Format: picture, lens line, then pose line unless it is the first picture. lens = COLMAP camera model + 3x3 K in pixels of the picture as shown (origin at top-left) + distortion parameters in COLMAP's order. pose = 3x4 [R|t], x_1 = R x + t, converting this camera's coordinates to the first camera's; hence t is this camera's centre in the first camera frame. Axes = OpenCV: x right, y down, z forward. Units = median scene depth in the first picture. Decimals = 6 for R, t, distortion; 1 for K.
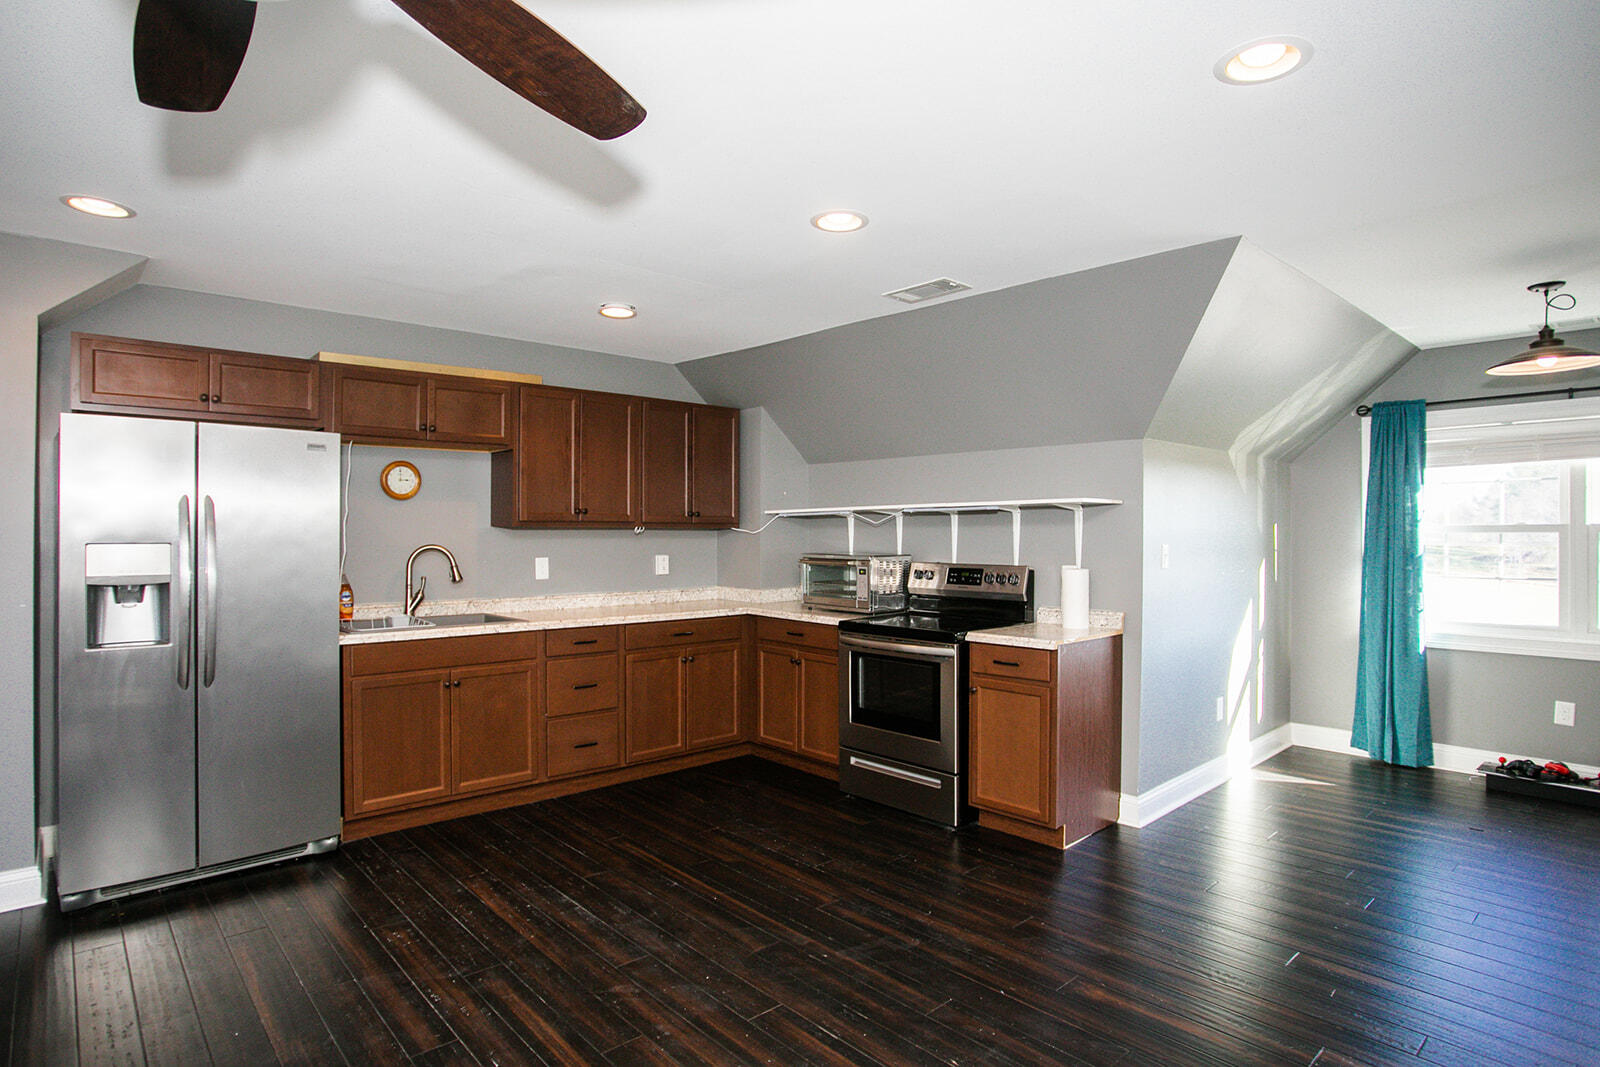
lens RADIAL K [[844.2, 0, 793.5], [0, 844.2, 532.2], [0, 0, 1]] dist [-0.039888, 0.009506]
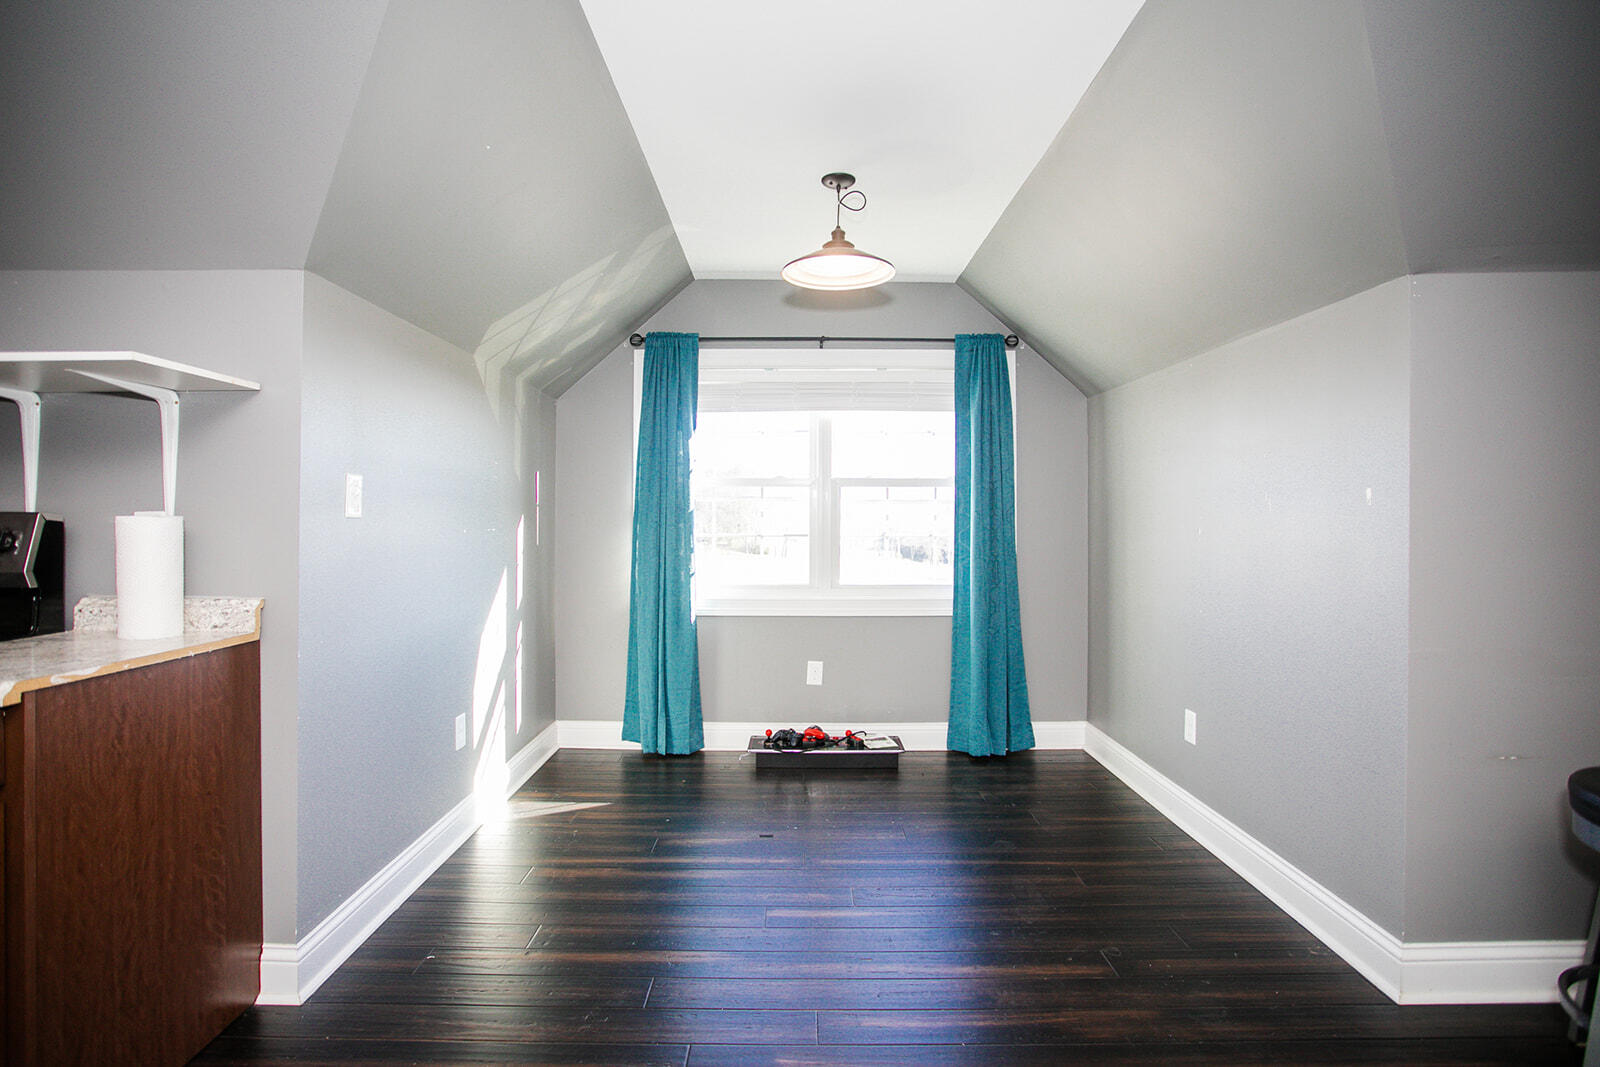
lens RADIAL K [[777.3, 0, 800.9], [0, 777.3, 526.8], [0, 0, 1]] dist [-0.034690, 0.000370]
pose [[0.666451, -0.000523, 0.745549, 0.221935], [-0.006861, 0.999953, 0.006835, 0.038122], [-0.745517, -0.009671, 0.666416, 0.366820]]
